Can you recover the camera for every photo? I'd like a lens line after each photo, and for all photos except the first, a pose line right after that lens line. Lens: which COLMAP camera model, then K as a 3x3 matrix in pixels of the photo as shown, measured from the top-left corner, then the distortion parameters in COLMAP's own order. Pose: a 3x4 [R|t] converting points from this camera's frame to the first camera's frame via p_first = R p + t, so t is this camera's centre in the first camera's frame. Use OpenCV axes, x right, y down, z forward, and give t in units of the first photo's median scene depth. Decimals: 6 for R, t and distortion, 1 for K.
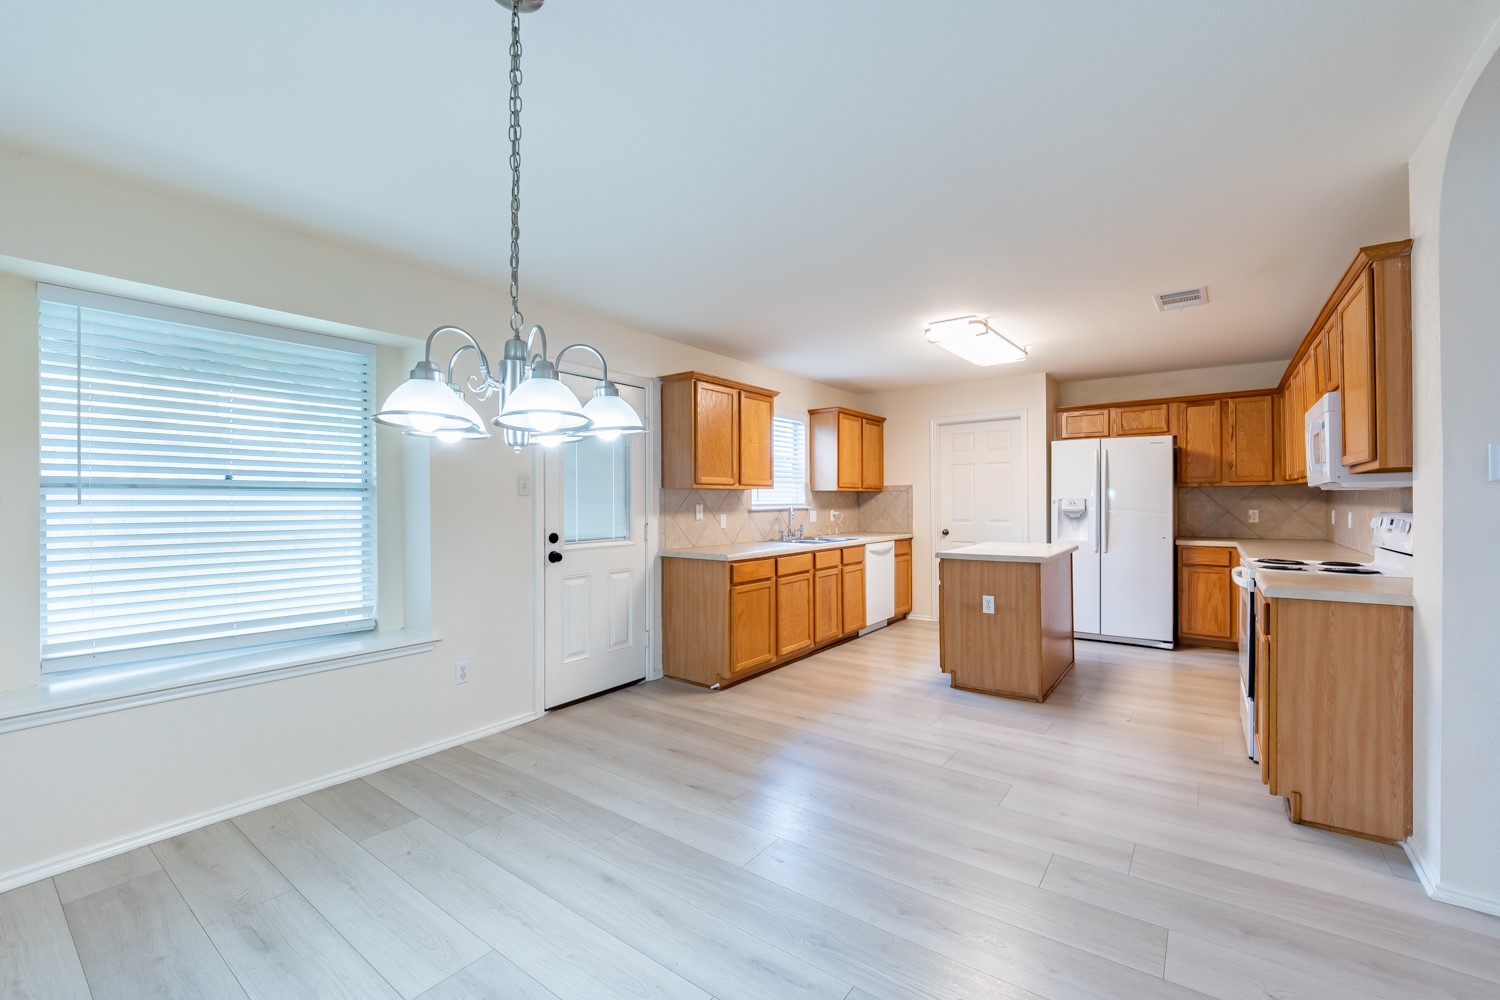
lens RADIAL K [[612.3, 0, 762.2], [0, 612.3, 498.9], [0, 0, 1]] dist [-0.021915, -0.000906]
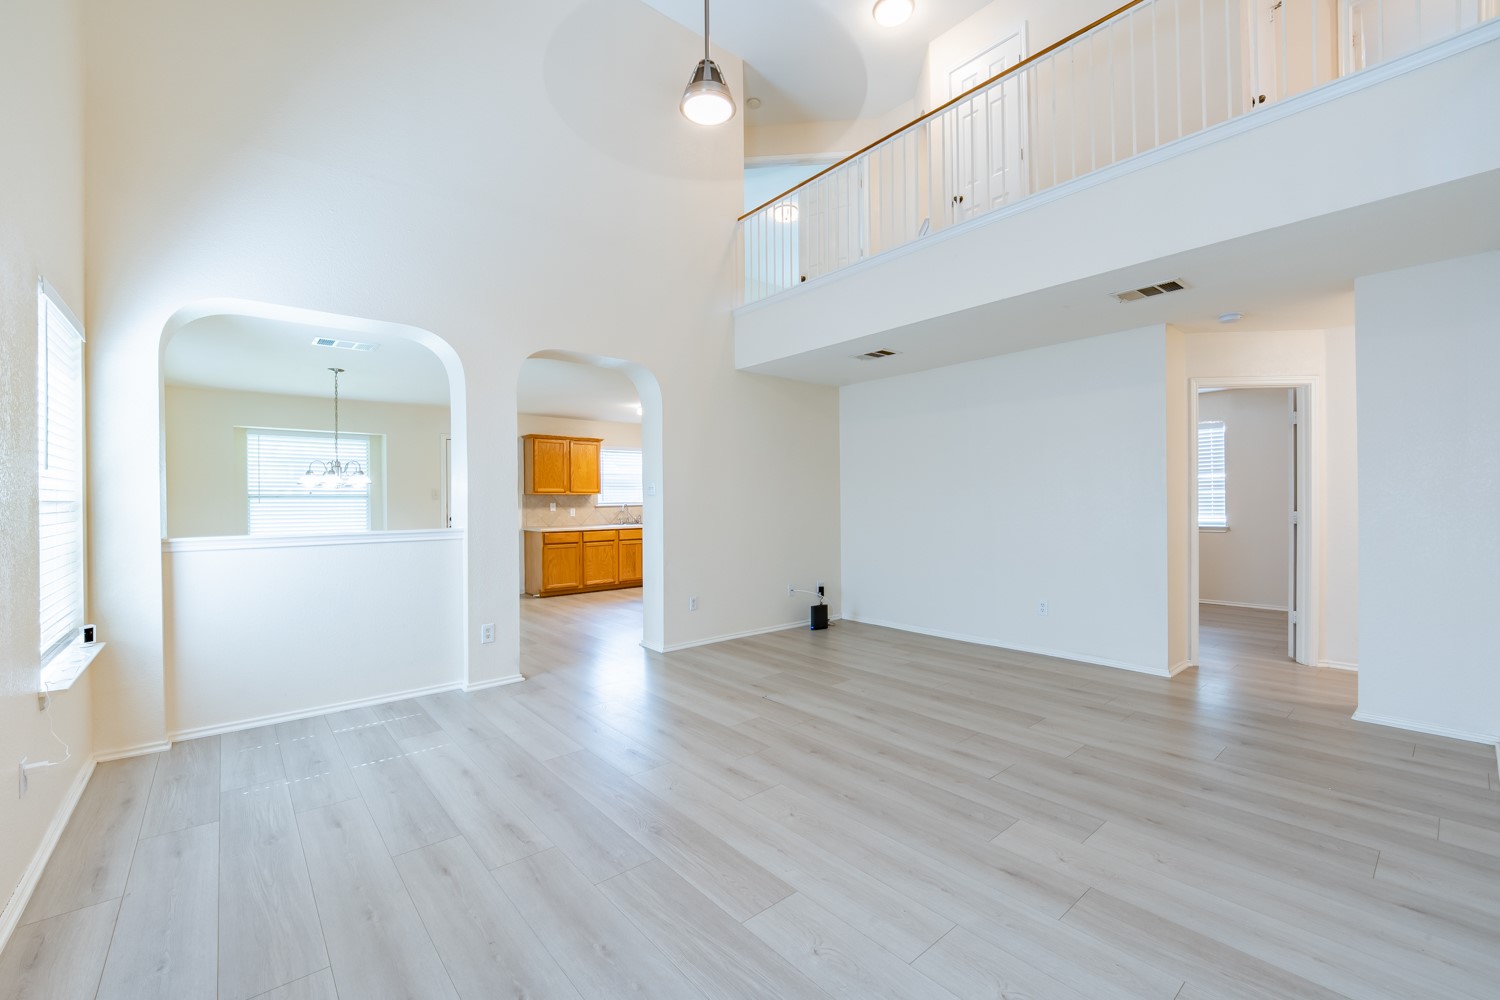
lens RADIAL K [[619.7, 0, 750.0], [0, 619.7, 500.0], [0, 0, 1]] dist [-0.000168, -0.000239]
pose [[0.969537, -0.001299, -0.244940, 1.027966], [0.002844, 0.999978, 0.005954, -0.009971], [0.244926, -0.006469, 0.969520, -0.724970]]
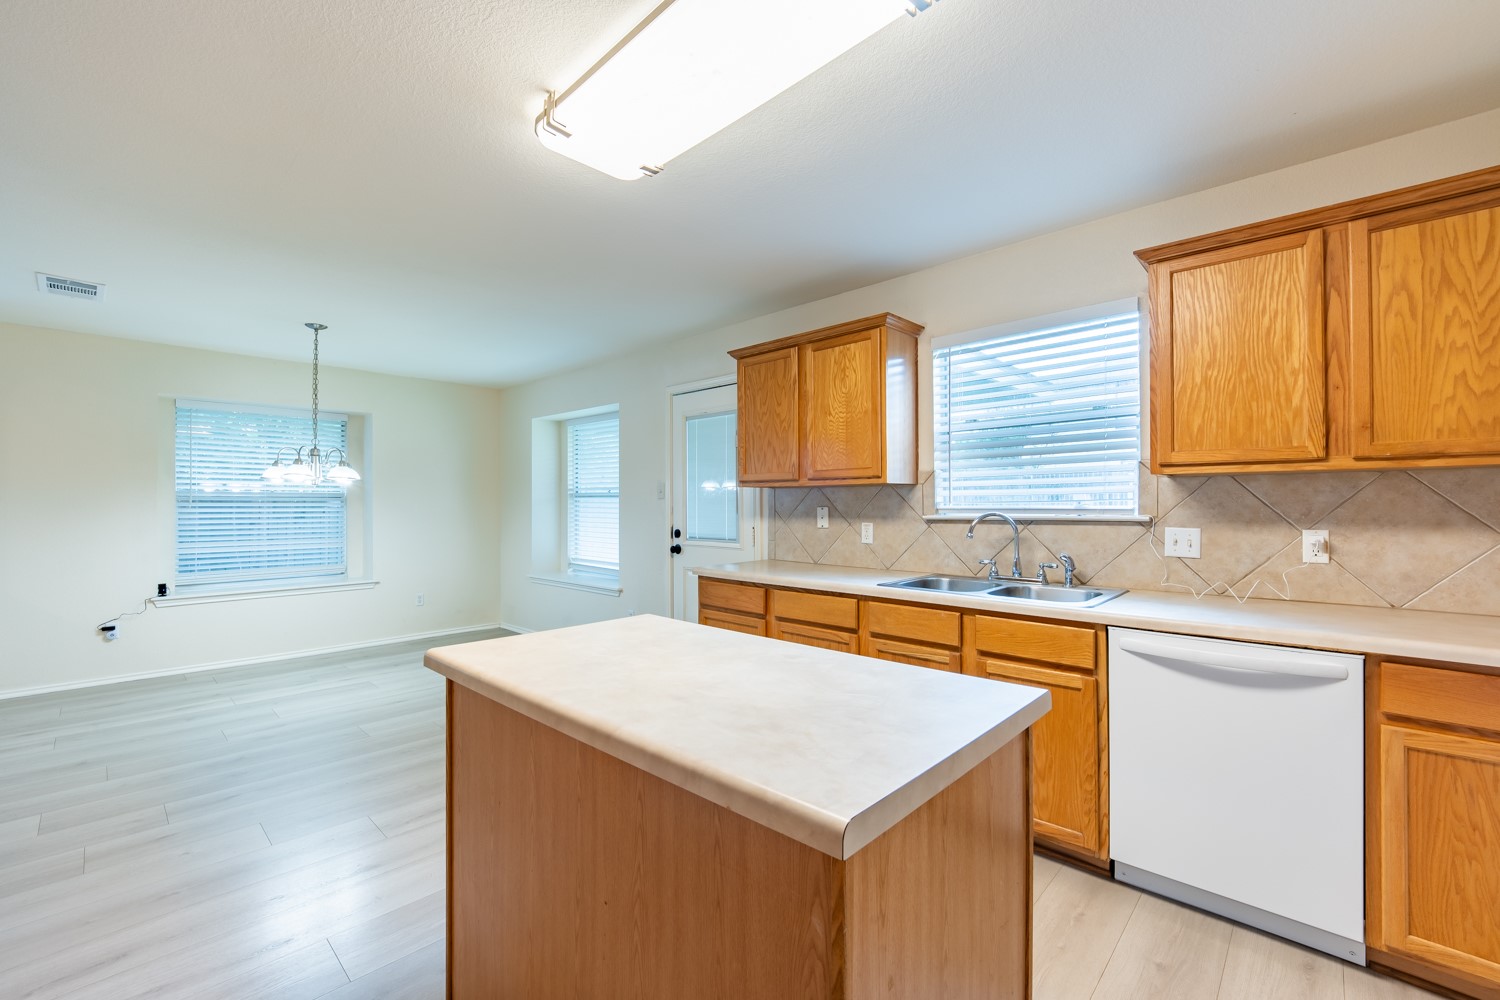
lens RADIAL K [[621.5, 0, 746.0], [0, 621.5, 499.4], [0, 0, 1]] dist [0.001116, -0.007096]
pose [[-0.137386, -0.001924, -0.990516, 0.740840], [0.006188, 0.999977, -0.002800, 0.000761], [0.990498, -0.006514, -0.137371, 1.127720]]
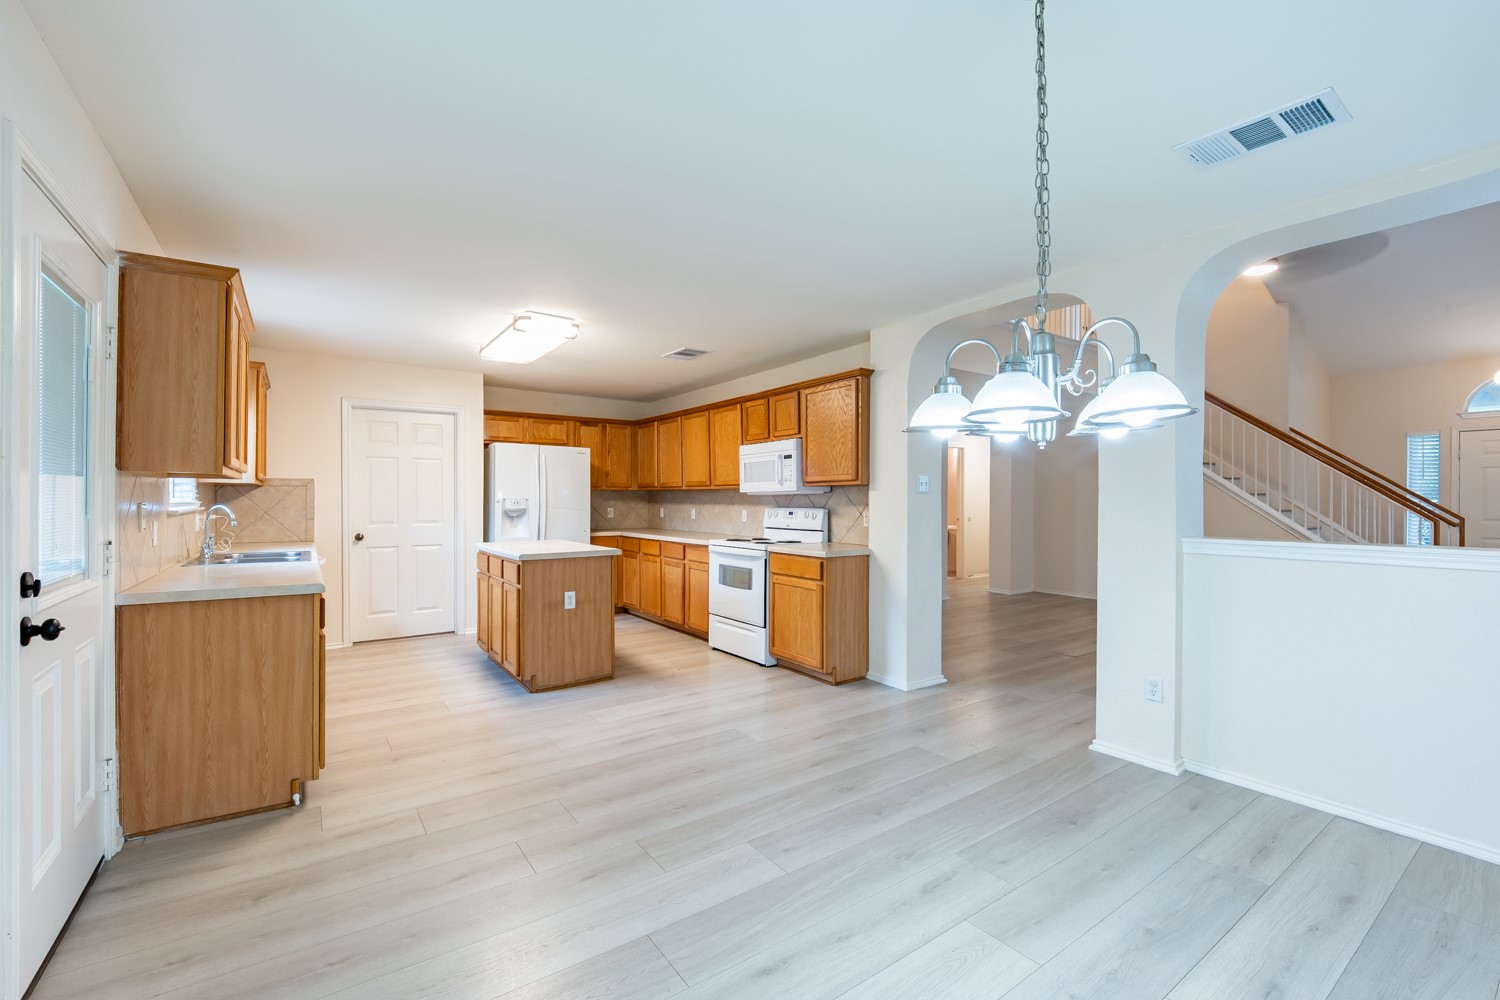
lens RADIAL K [[613.1, 0, 731.8], [0, 613.1, 500.7], [0, 0, 1]] dist [-0.000663, -0.000223]
pose [[0.343837, 0.005292, 0.939014, -0.494954], [-0.007097, 0.999970, -0.003036, 0.005578], [-0.939002, -0.005621, 0.343864, 0.371320]]
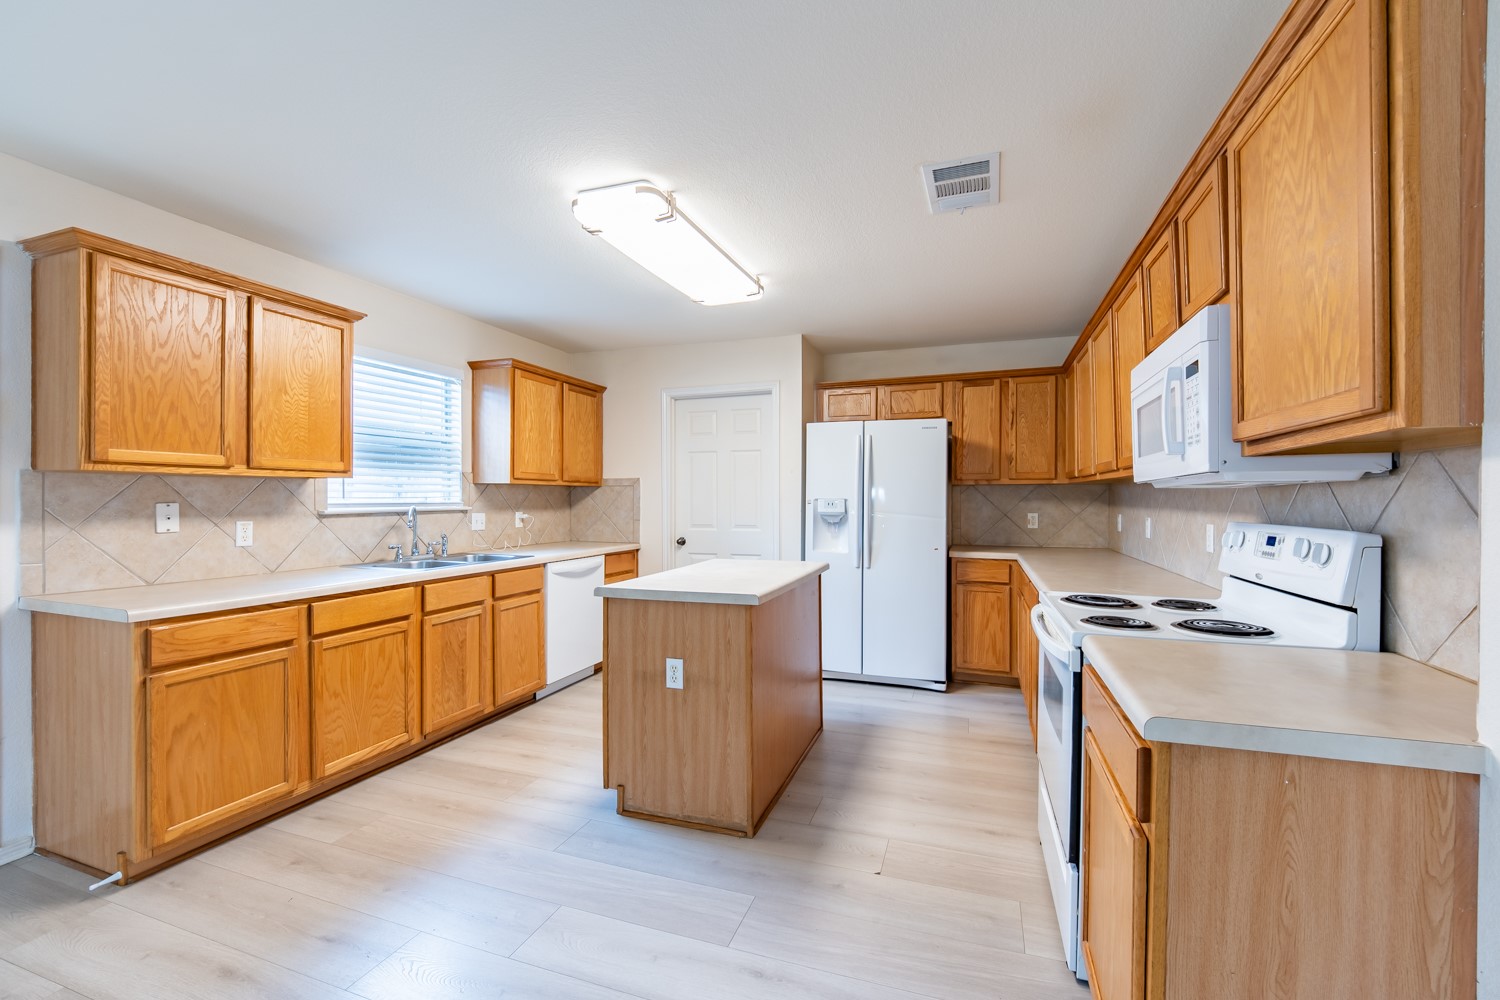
lens RADIAL K [[621.5, 0, 746.0], [0, 621.5, 499.4], [0, 0, 1]] dist [0.001116, -0.007096]
pose [[0.960024, 0.006987, 0.279829, 0.256781], [-0.008117, 0.999963, 0.002877, -0.000430], [-0.279799, -0.005033, 0.960045, 0.380459]]
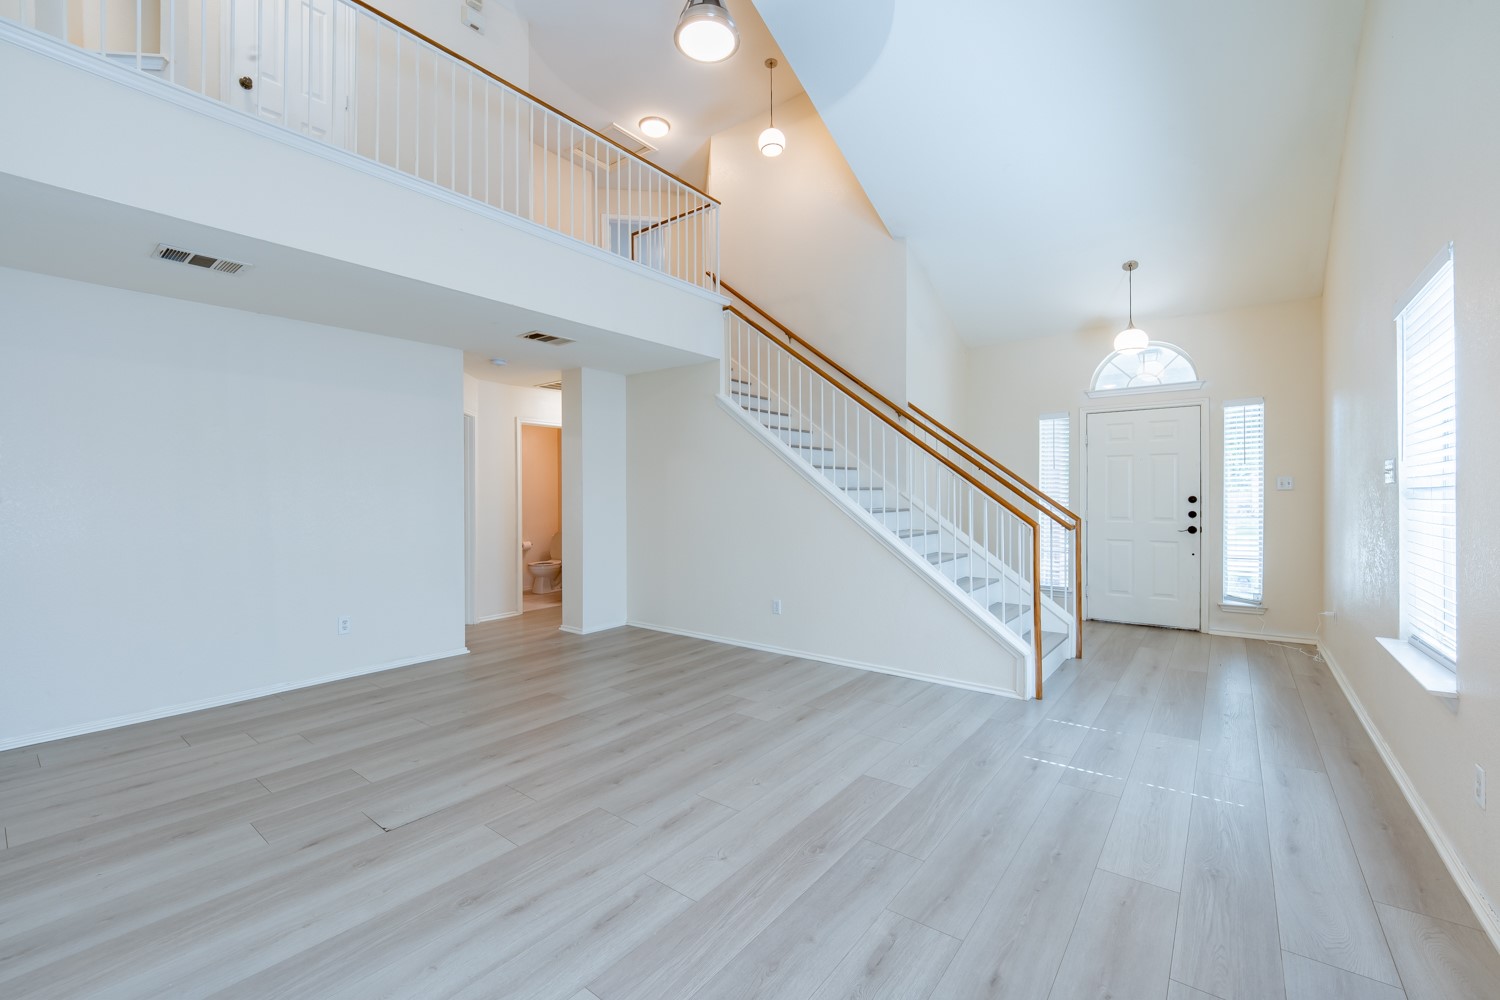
lens RADIAL K [[619.7, 0, 750.0], [0, 619.7, 500.0], [0, 0, 1]] dist [-0.000168, -0.000239]
pose [[0.040213, 0.000606, 0.999191, 0.274893], [0.002886, 0.999996, -0.000722, -0.002199], [-0.999187, 0.002912, 0.040211, -0.163021]]
